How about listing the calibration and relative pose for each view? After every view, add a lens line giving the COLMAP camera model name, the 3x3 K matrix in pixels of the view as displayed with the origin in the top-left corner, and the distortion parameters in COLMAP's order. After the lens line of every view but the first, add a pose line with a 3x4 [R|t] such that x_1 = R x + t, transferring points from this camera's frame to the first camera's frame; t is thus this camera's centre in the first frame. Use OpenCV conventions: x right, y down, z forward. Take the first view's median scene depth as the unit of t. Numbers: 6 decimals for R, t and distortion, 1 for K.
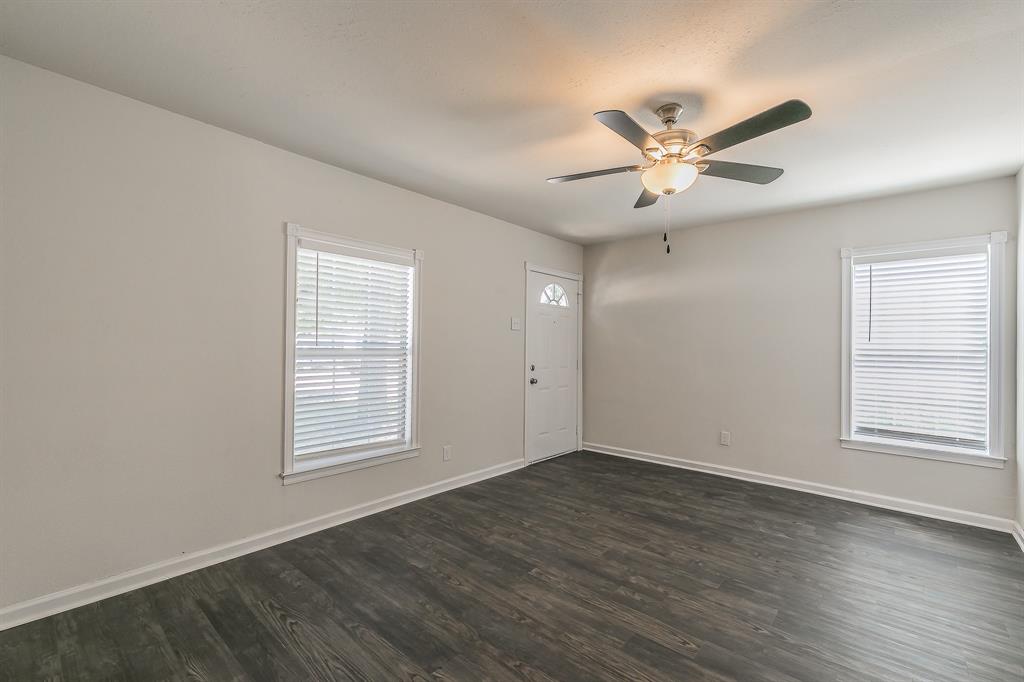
lens RADIAL K [[435.0, 0, 512.3], [0, 435.0, 343.0], [0, 0, 1]] dist [-0.000020, 0.000202]
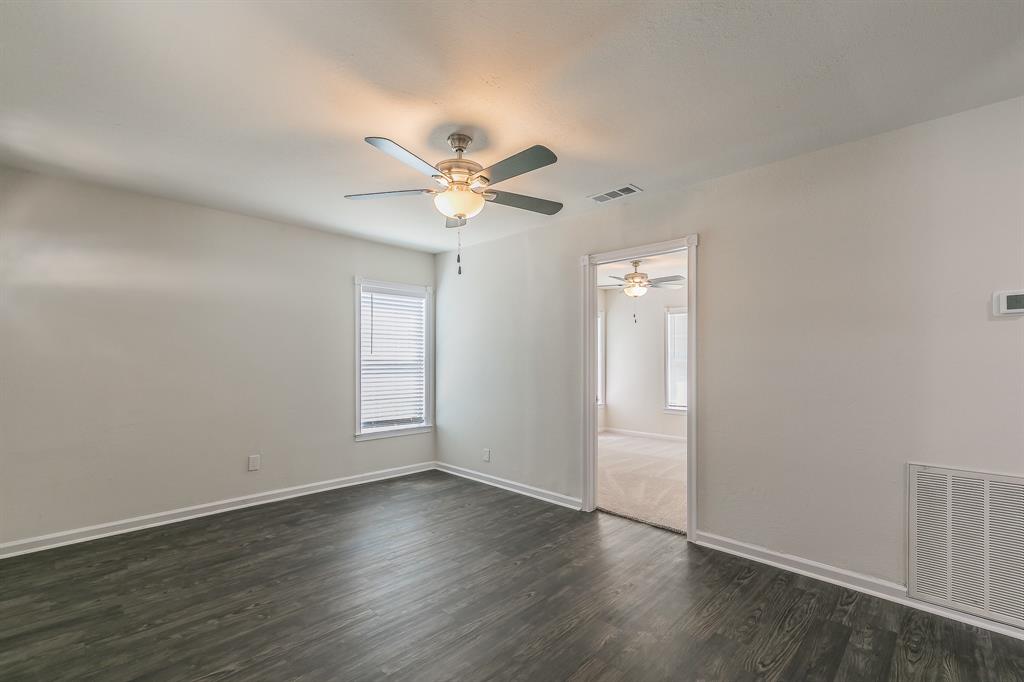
lens RADIAL K [[450.9, 0, 512.6], [0, 450.9, 361.9], [0, 0, 1]] dist [0.000697, 0.000148]
pose [[0.050647, -0.018229, 0.998550, -0.583087], [-0.007162, 0.999801, 0.018615, -0.009413], [-0.998691, -0.008094, 0.050506, 0.634974]]
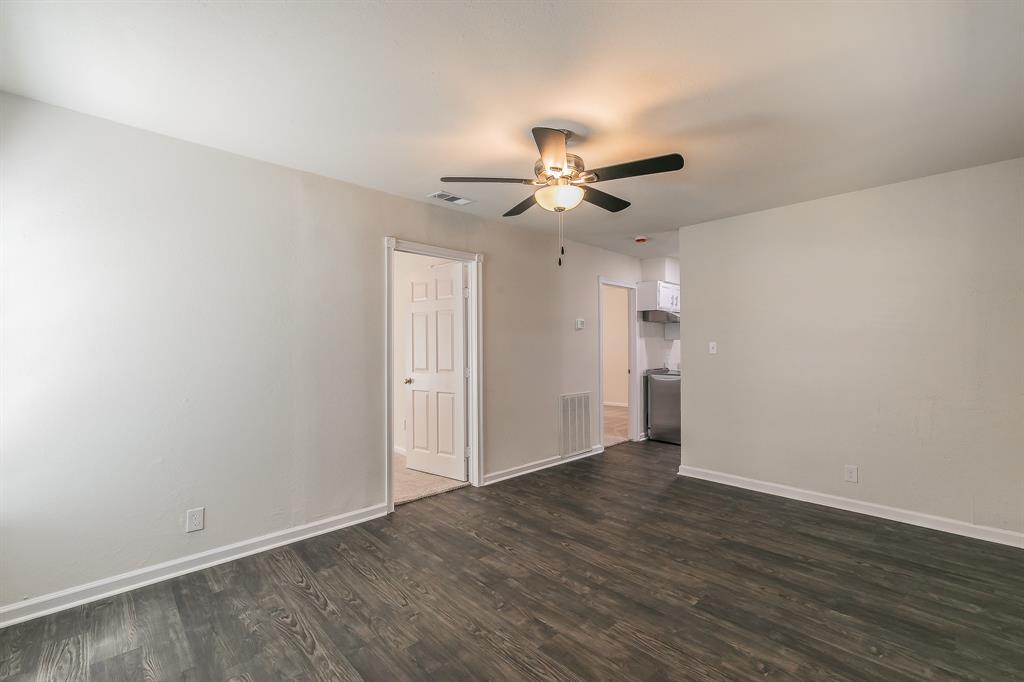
lens RADIAL K [[440.0, 0, 518.1], [0, 440.0, 339.9], [0, 0, 1]] dist [-0.001711, -0.000522]
pose [[-0.997298, -0.006389, 0.073184, 0.296952], [-0.007713, 0.999811, -0.017823, 0.001127], [-0.073056, -0.018339, -0.997159, 1.644853]]
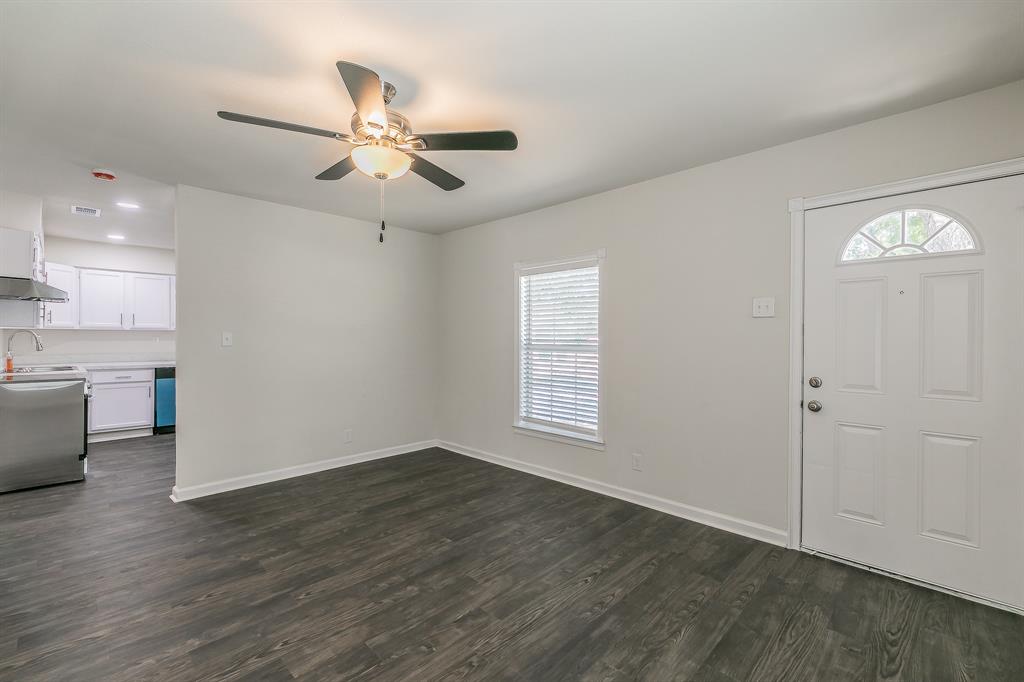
lens RADIAL K [[440.0, 0, 518.1], [0, 440.0, 339.9], [0, 0, 1]] dist [-0.001711, -0.000522]
pose [[-0.036676, -0.006379, -0.999307, 1.009236], [0.003692, 0.999972, -0.006519, 0.008021], [0.999320, -0.003928, -0.036652, 1.038768]]
